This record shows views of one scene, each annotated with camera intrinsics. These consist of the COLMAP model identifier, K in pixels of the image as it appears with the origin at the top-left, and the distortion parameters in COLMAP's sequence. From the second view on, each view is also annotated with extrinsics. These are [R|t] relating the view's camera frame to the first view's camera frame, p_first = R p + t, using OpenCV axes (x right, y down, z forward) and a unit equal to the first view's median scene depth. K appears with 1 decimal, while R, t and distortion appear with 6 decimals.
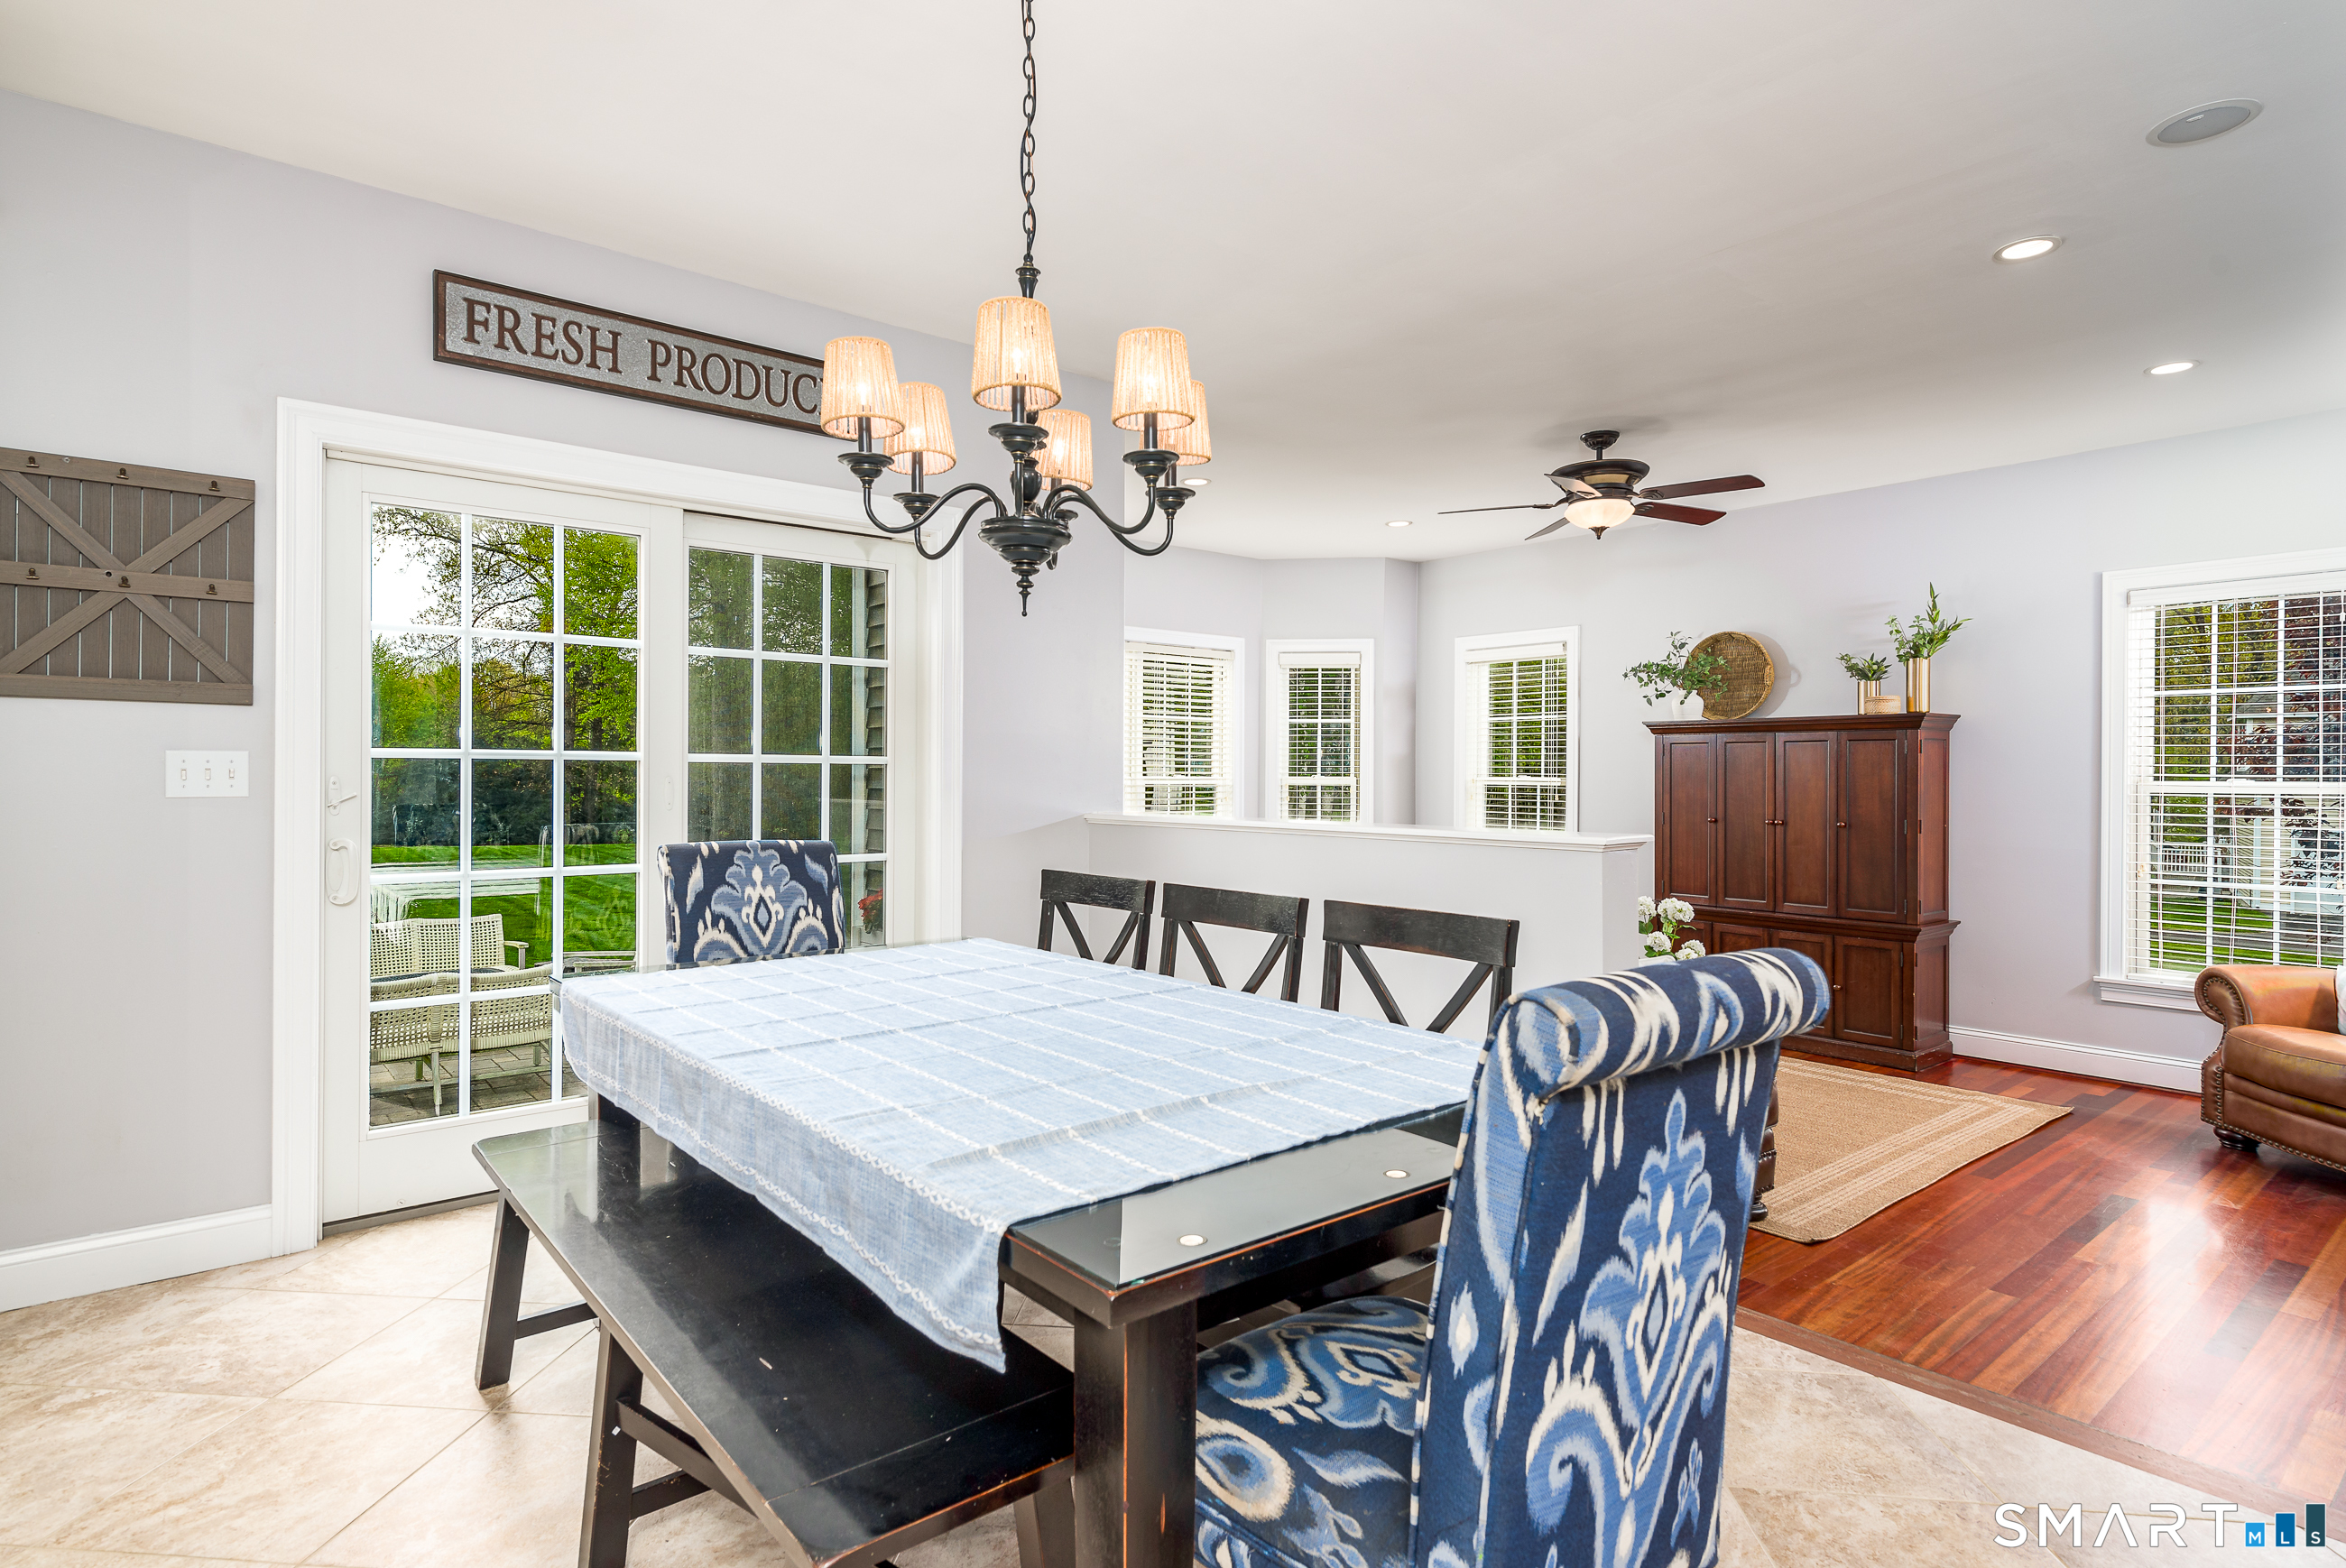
lens RADIAL K [[1224.1, 0, 1158.8], [0, 1224.1, 787.8], [0, 0, 1]] dist [0.011775, -0.003016]
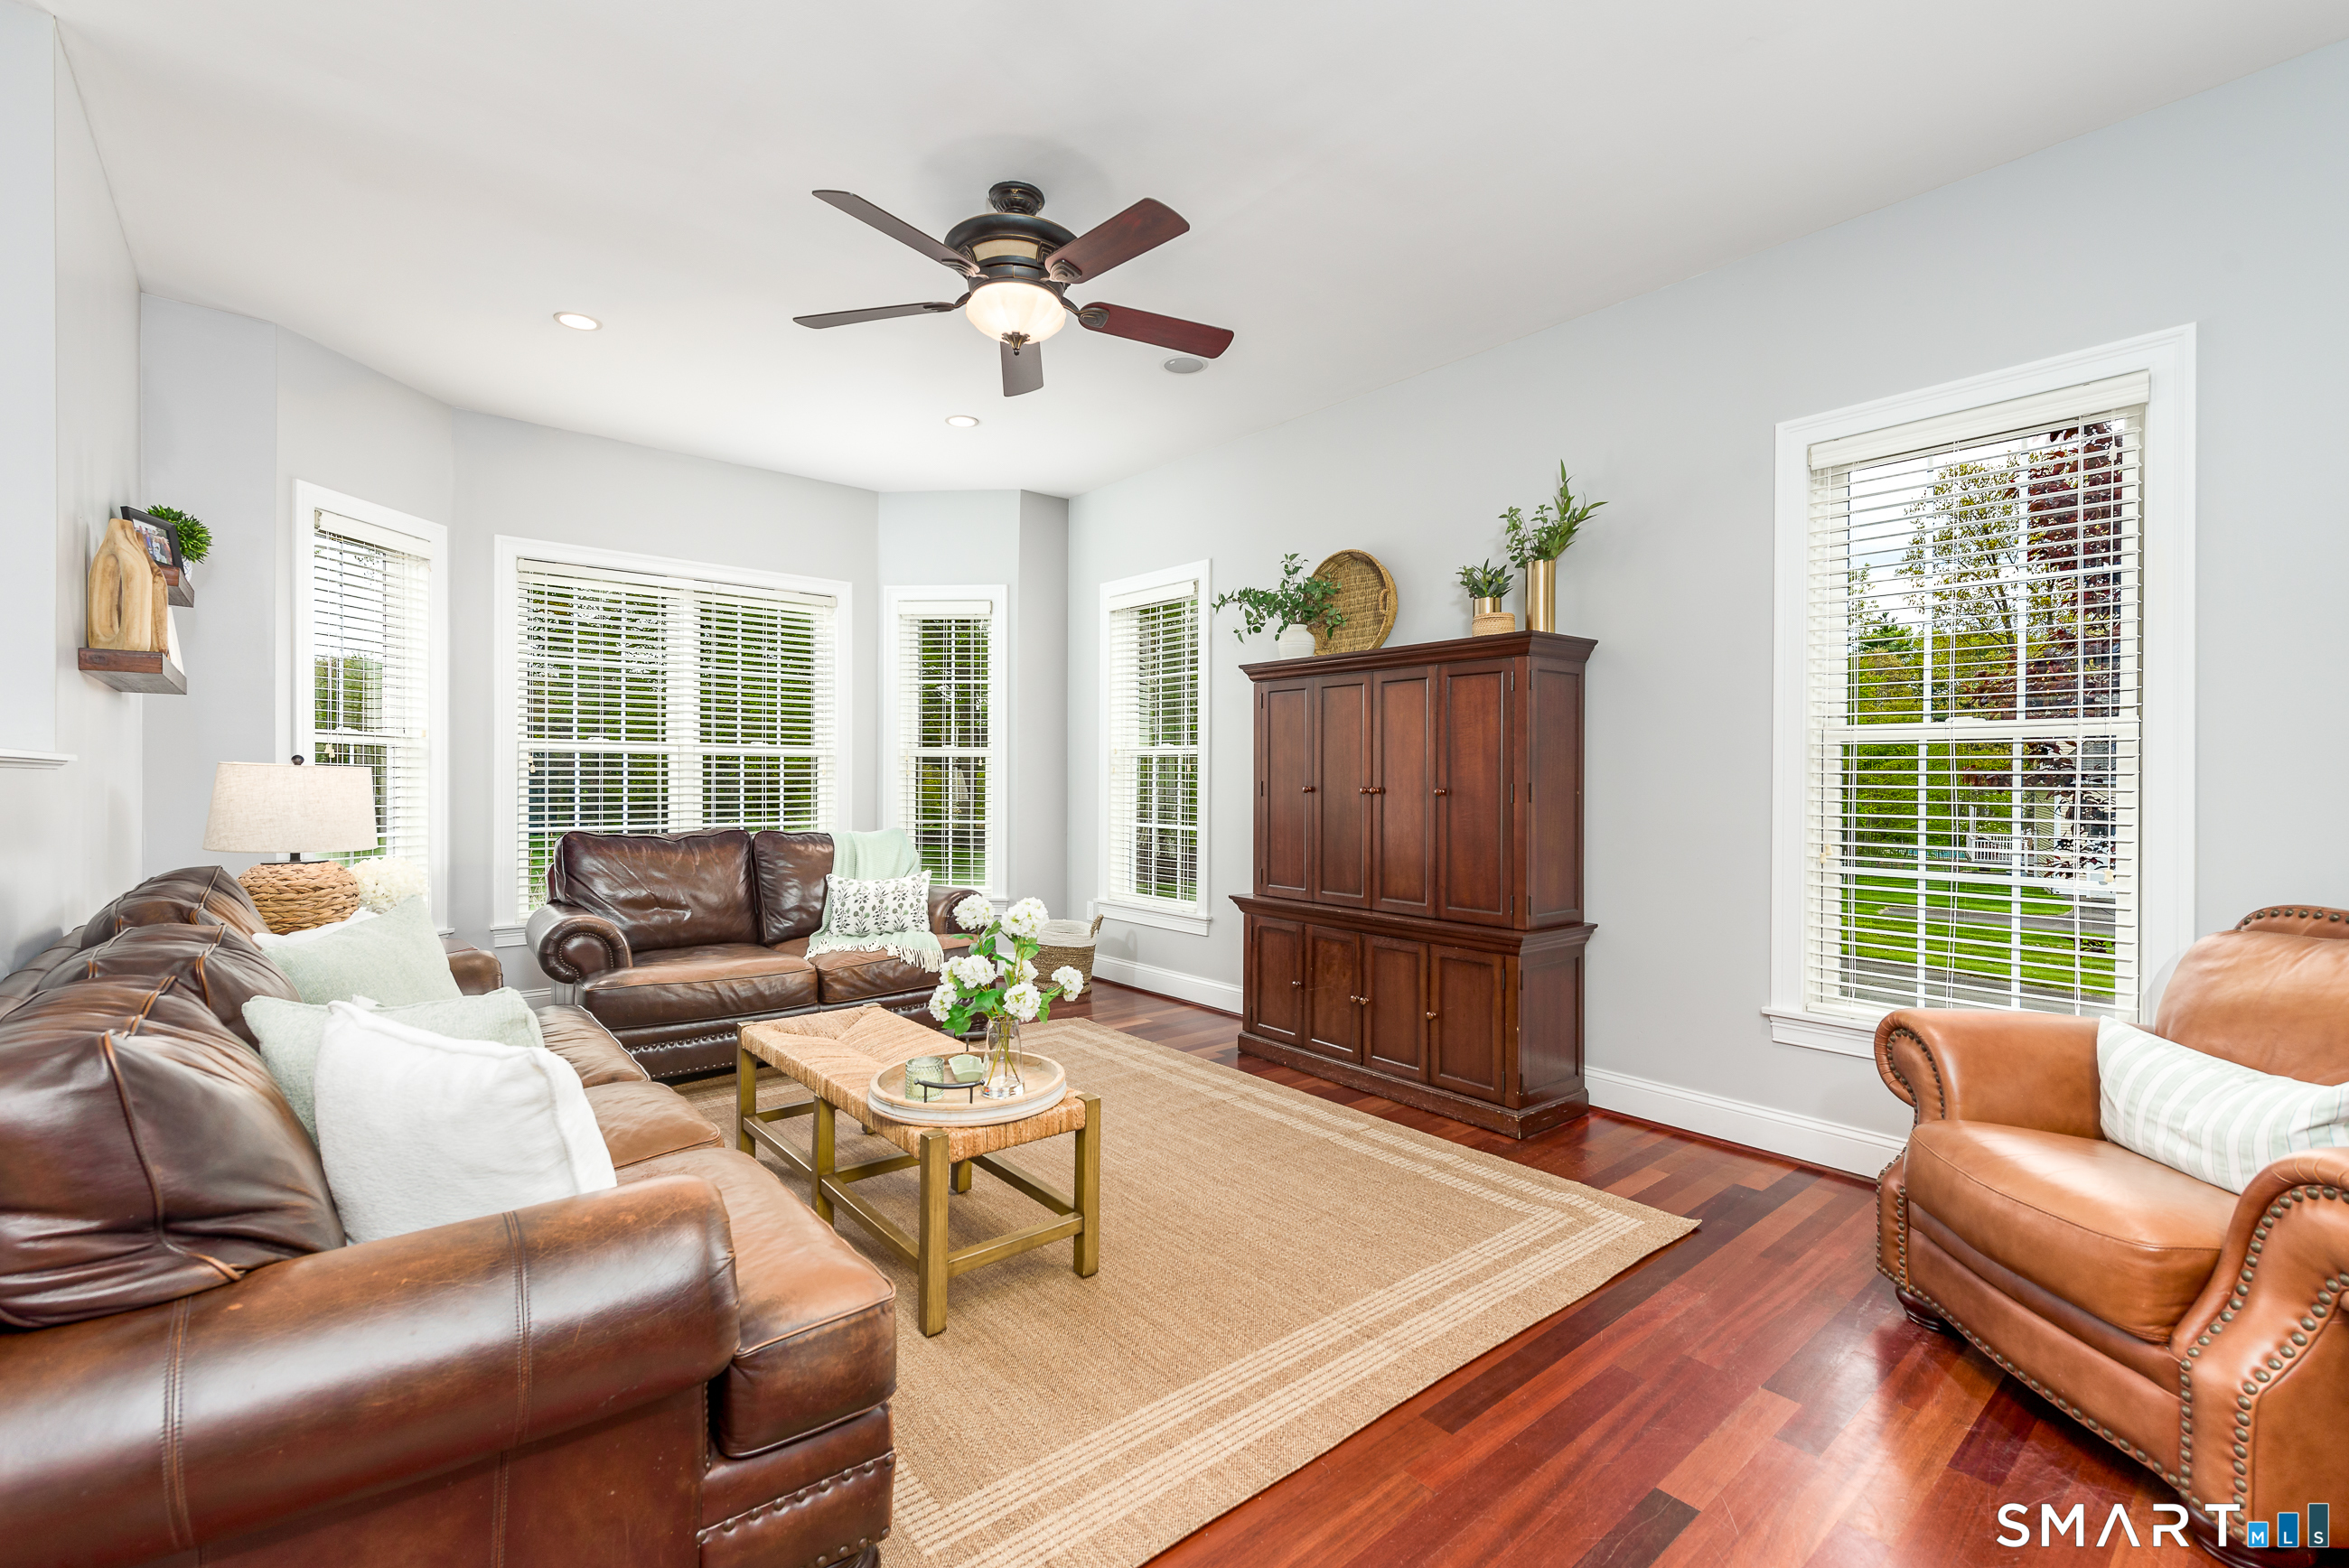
lens RADIAL K [[1023.8, 0, 1175.0], [0, 1023.8, 785.7], [0, 0, 1]] dist [0.013992, -0.000044]
pose [[0.999877, 0.002267, 0.015500, 0.392100], [-0.002183, 0.999983, -0.005403, 0.030664], [-0.015512, 0.005369, 0.999865, 0.397648]]
